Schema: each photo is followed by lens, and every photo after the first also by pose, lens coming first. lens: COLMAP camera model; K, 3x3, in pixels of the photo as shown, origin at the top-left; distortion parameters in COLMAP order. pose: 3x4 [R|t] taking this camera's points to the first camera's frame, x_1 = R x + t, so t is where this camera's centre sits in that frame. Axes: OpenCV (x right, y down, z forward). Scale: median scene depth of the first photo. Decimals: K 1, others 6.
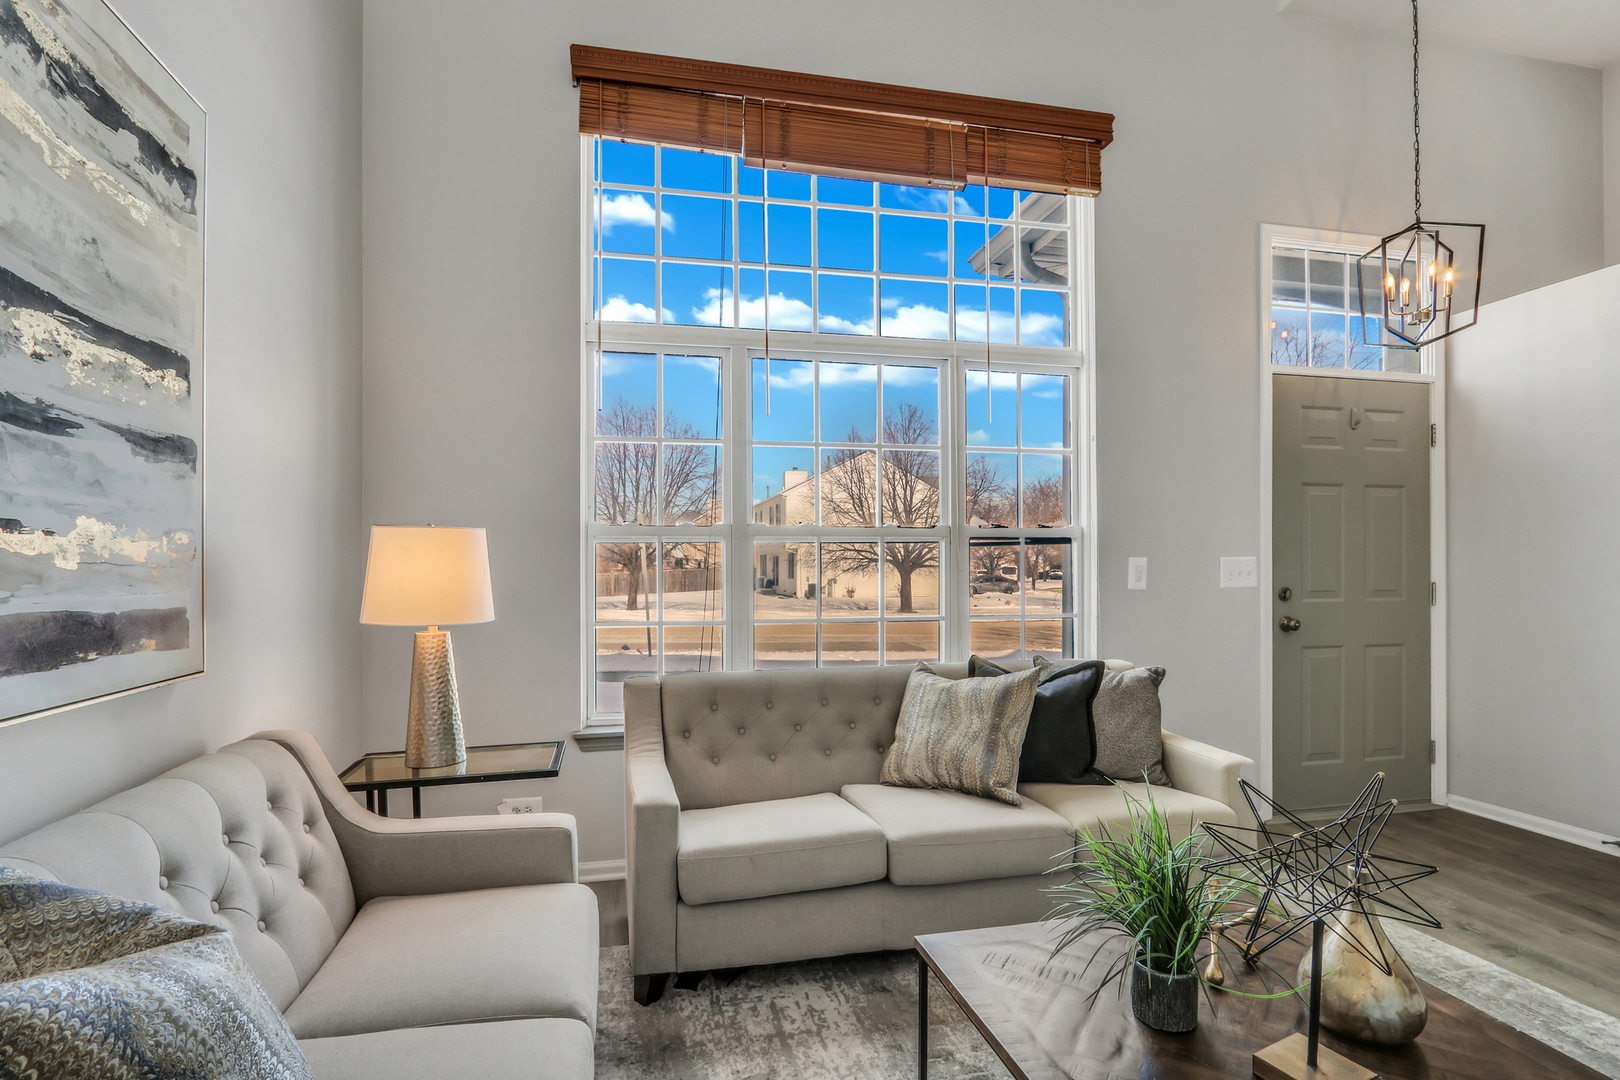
lens RADIAL K [[801.4, 0, 811.2], [0, 801.4, 563.2], [0, 0, 1]] dist [-0.026809, 0.007074]
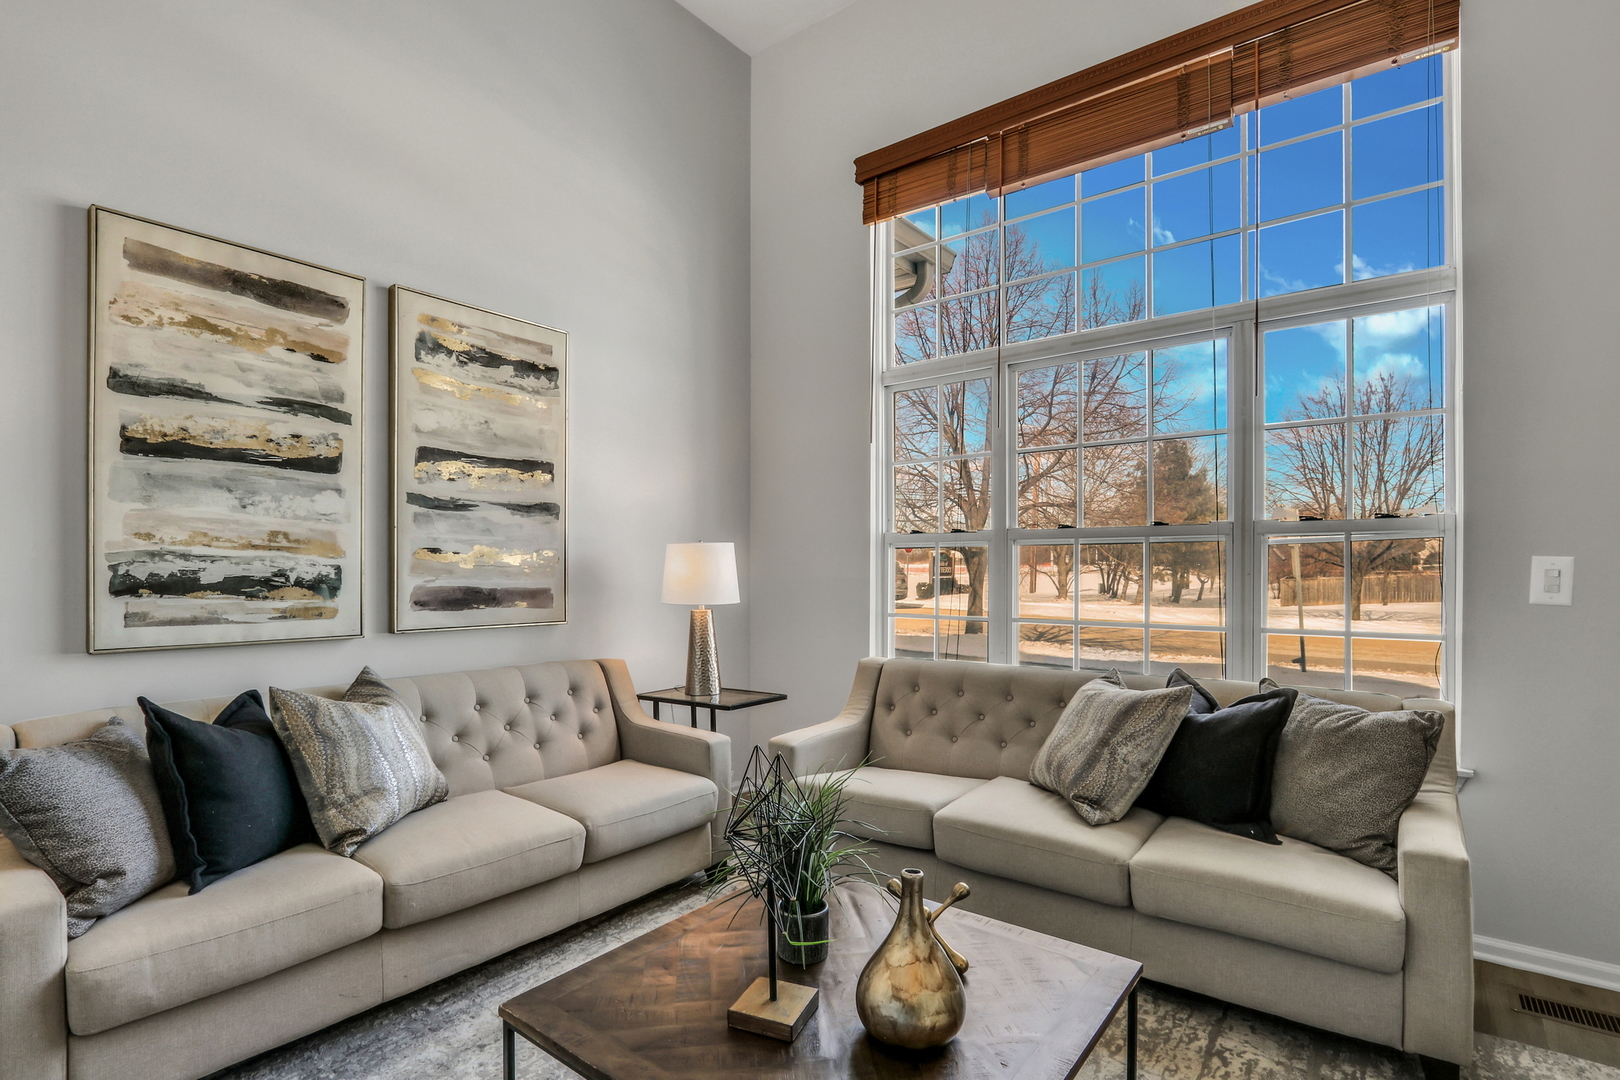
lens RADIAL K [[801.4, 0, 791.1], [0, 801.4, 570.8], [0, 0, 1]] dist [-0.026809, 0.007074]
pose [[0.621941, 0.003840, -0.783055, 0.874631], [0.000823, 0.999984, 0.005558, 0.001478], [0.783064, -0.004101, 0.621928, 0.163886]]
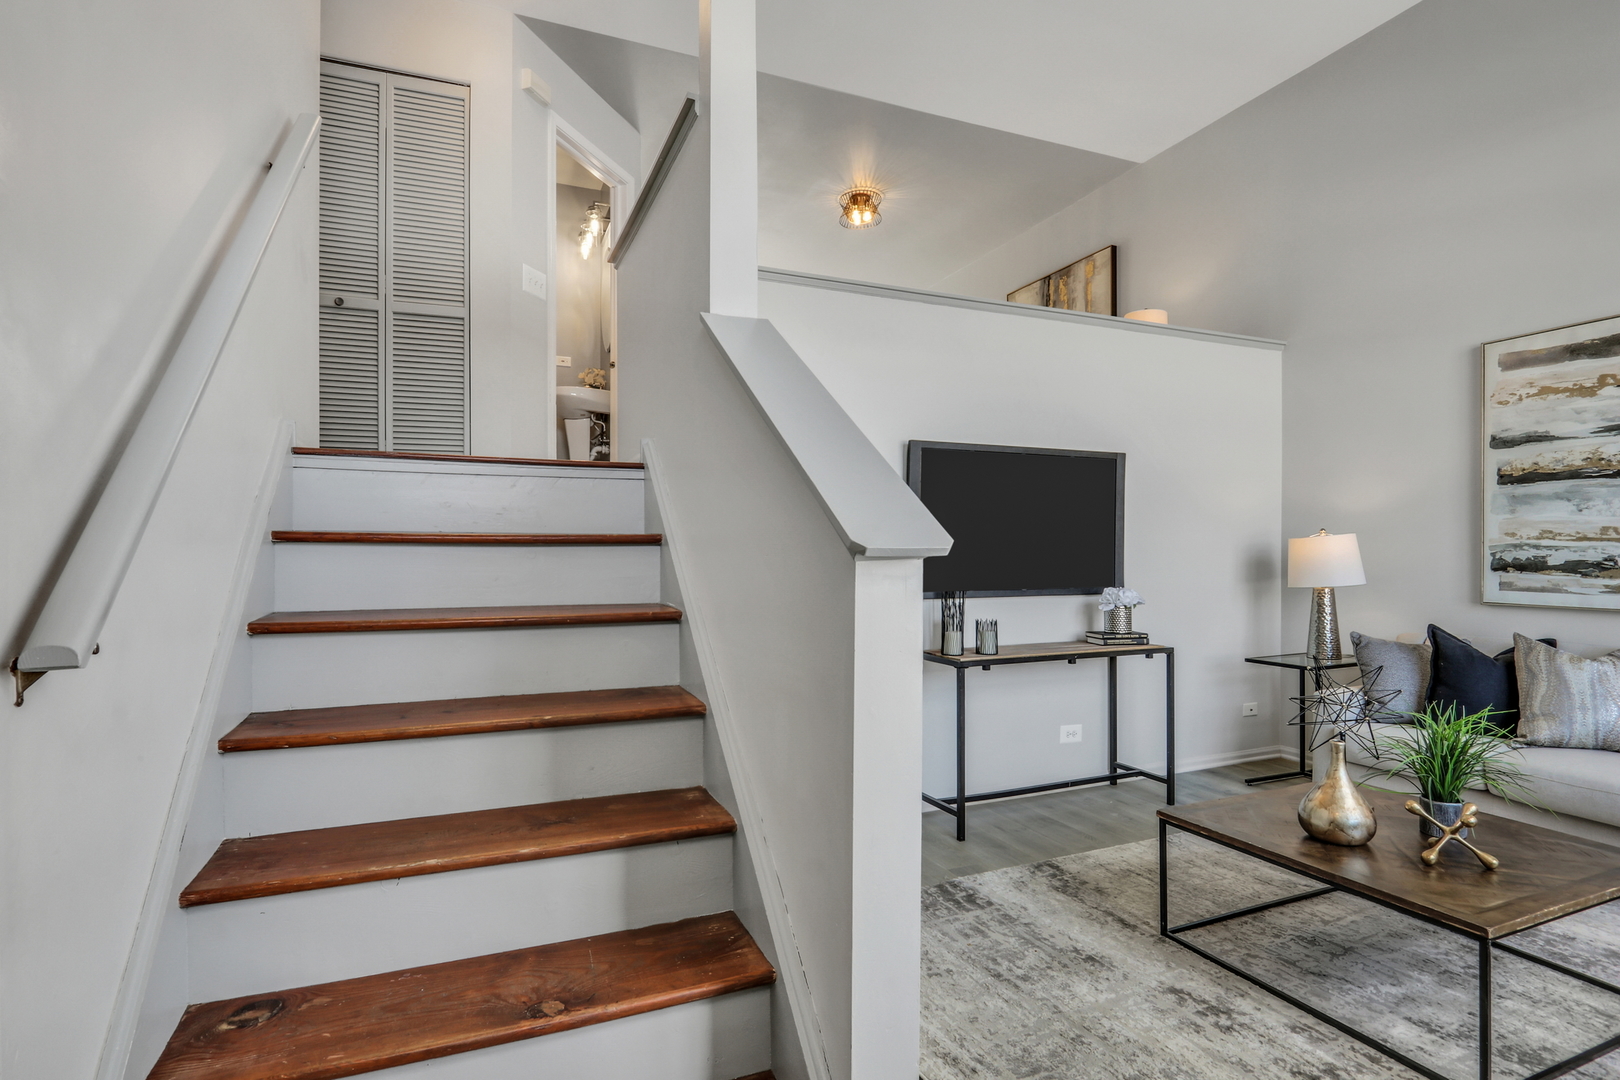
lens RADIAL K [[801.4, 0, 772.5], [0, 801.4, 558.3], [0, 0, 1]] dist [-0.026809, 0.007074]
pose [[-0.991891, 0.003728, -0.127034, 1.292369], [0.003534, 0.999992, 0.001753, 0.002205], [0.127040, 0.001290, -0.991897, 1.590039]]
